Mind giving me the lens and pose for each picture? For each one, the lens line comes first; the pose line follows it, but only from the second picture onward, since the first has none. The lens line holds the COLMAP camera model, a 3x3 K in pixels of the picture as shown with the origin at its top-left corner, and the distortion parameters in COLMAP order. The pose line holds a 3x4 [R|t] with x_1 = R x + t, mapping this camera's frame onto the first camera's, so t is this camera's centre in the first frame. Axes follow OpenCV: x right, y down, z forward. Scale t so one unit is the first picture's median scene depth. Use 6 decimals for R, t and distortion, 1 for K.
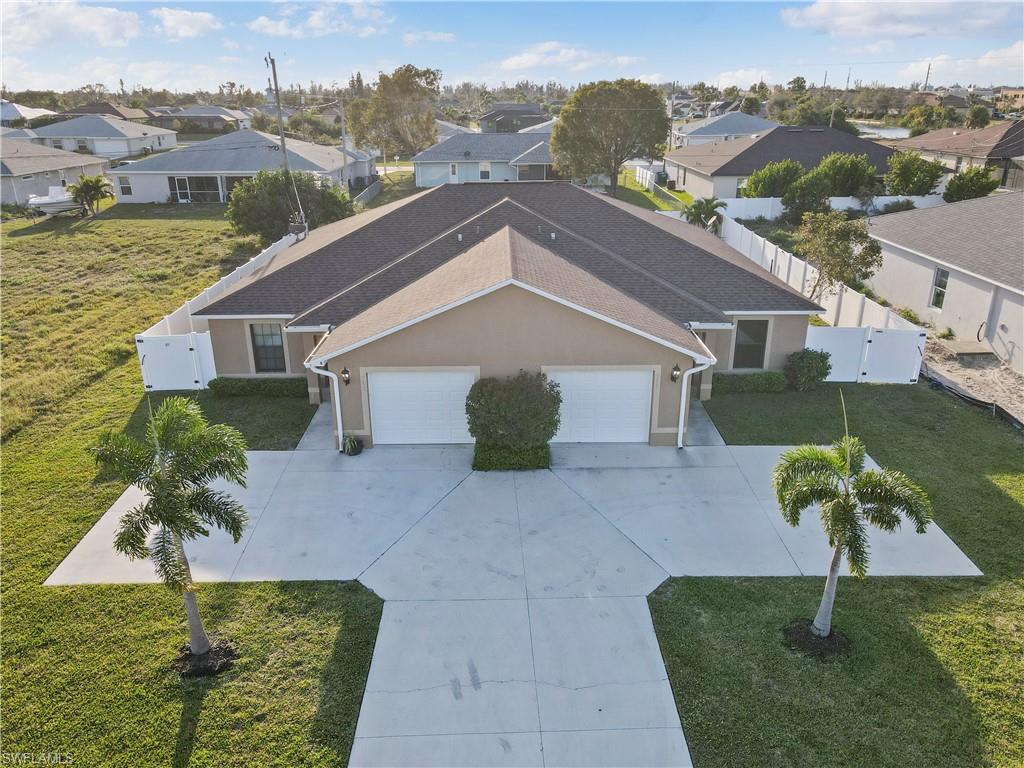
lens RADIAL K [[755.8, 0, 510.1], [0, 755.8, 378.1], [0, 0, 1]] dist [0.007934, 0.005659]
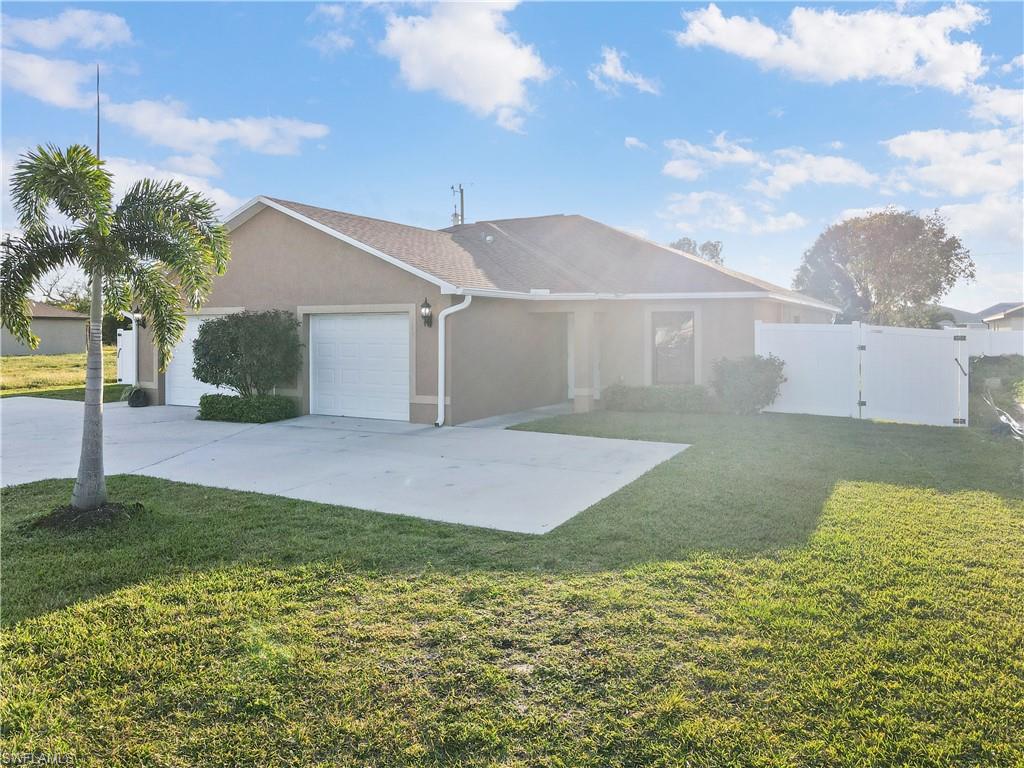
lens RADIAL K [[766.1, 0, 512.5], [0, 766.1, 334.1], [0, 0, 1]] dist [0.006714, 0.004622]
pose [[0.872350, 0.006396, -0.488839, 0.664243], [-0.176973, 0.936231, -0.303564, 0.226672], [0.455725, 0.351326, 0.817854, 0.443714]]
